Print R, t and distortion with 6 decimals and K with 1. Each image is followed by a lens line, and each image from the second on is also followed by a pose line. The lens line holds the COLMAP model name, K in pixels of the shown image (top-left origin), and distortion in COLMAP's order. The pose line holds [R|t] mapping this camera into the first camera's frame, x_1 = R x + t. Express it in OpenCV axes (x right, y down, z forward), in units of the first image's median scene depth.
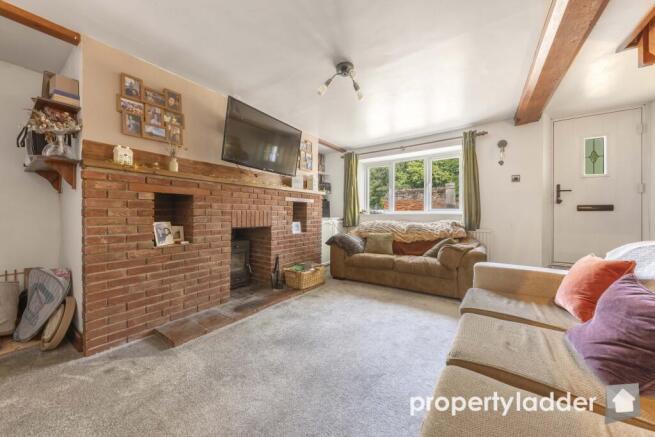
lens RADIAL K [[227.8, 0, 328.0], [0, 227.8, 217.7], [0, 0, 1]] dist [0.001821, 0.000084]
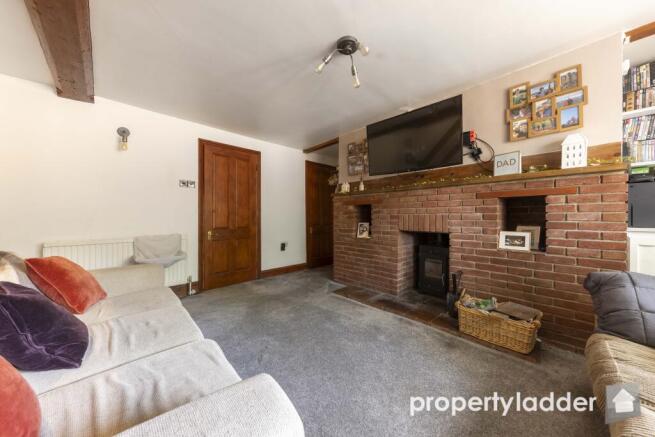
lens RADIAL K [[227.8, 0, 328.3], [0, 227.8, 216.4], [0, 0, 1]] dist [0.001821, 0.000084]
pose [[-0.193536, -0.007436, -0.981065, 0.776485], [-0.016603, 0.999853, -0.004303, -0.012931], [0.980953, 0.015455, -0.193631, 0.938005]]
